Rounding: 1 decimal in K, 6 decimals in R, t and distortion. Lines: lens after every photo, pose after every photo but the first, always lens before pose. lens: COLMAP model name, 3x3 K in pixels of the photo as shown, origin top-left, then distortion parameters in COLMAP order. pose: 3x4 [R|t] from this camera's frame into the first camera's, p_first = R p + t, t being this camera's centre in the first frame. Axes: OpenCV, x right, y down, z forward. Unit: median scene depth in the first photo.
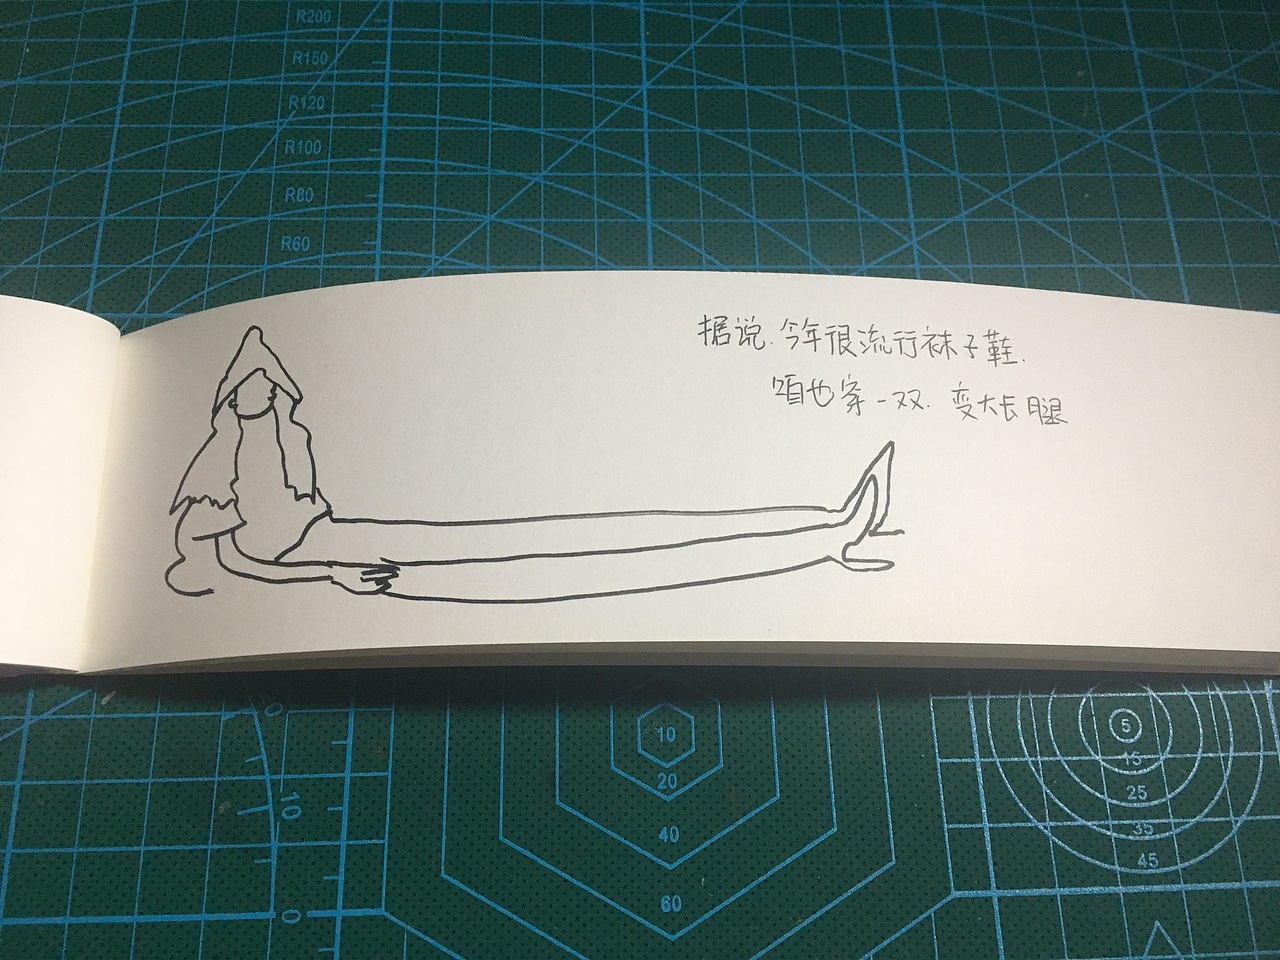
lens RADIAL K [[1077.2, 0, 640.0], [0, 1077.2, 480.0], [0, 0, 1]] dist [0.066540, -0.109049]
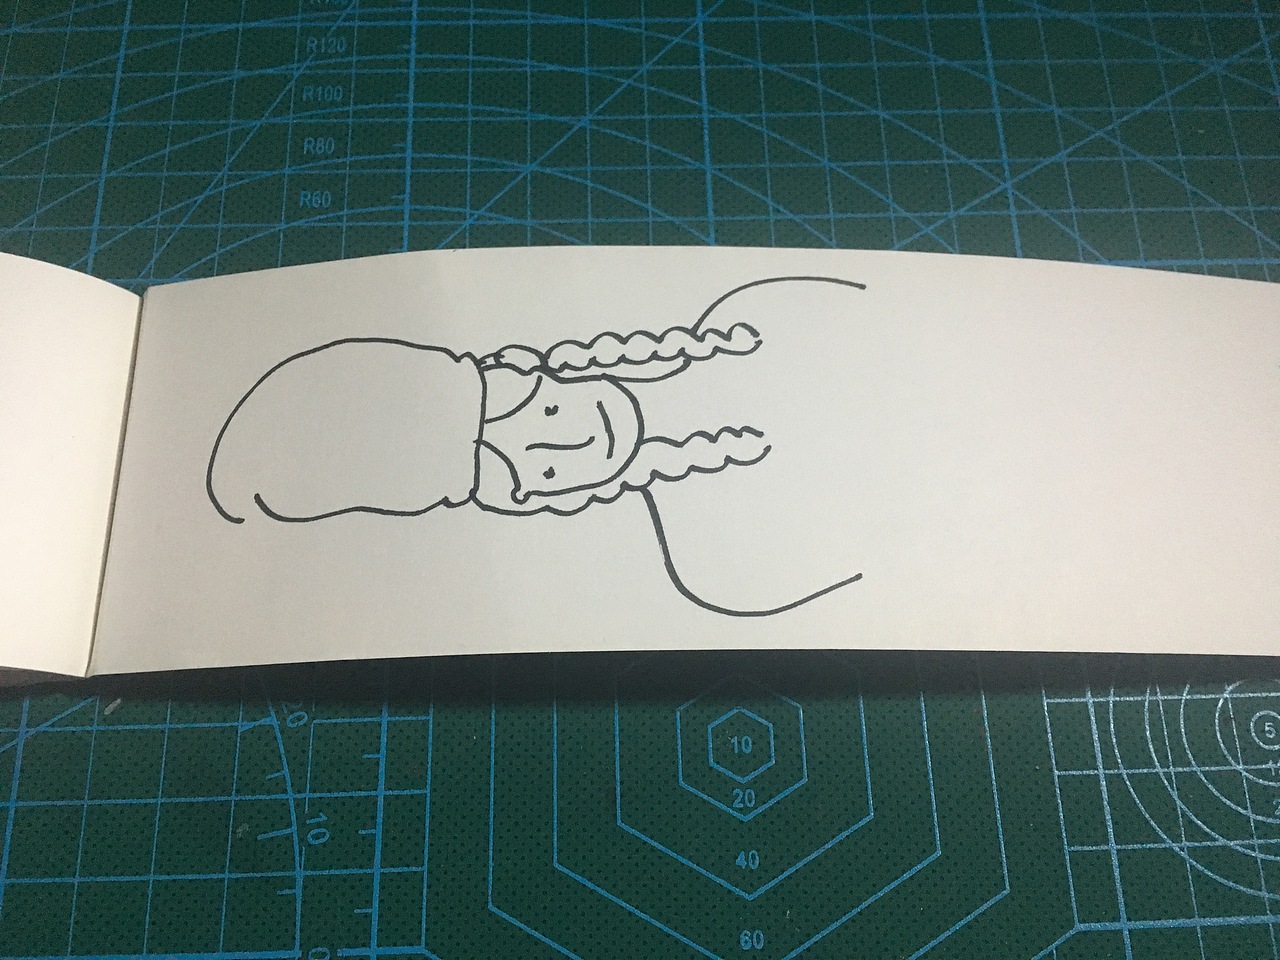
lens RADIAL K [[1084.6, 0, 641.9], [0, 1084.6, 477.8], [0, 0, 1]] dist [0.061159, -0.105737]
pose [[0.999608, -0.012581, -0.025021, -0.031027], [0.012618, 0.999920, 0.001317, 0.016719], [0.025003, -0.001632, 0.999686, 0.115465]]
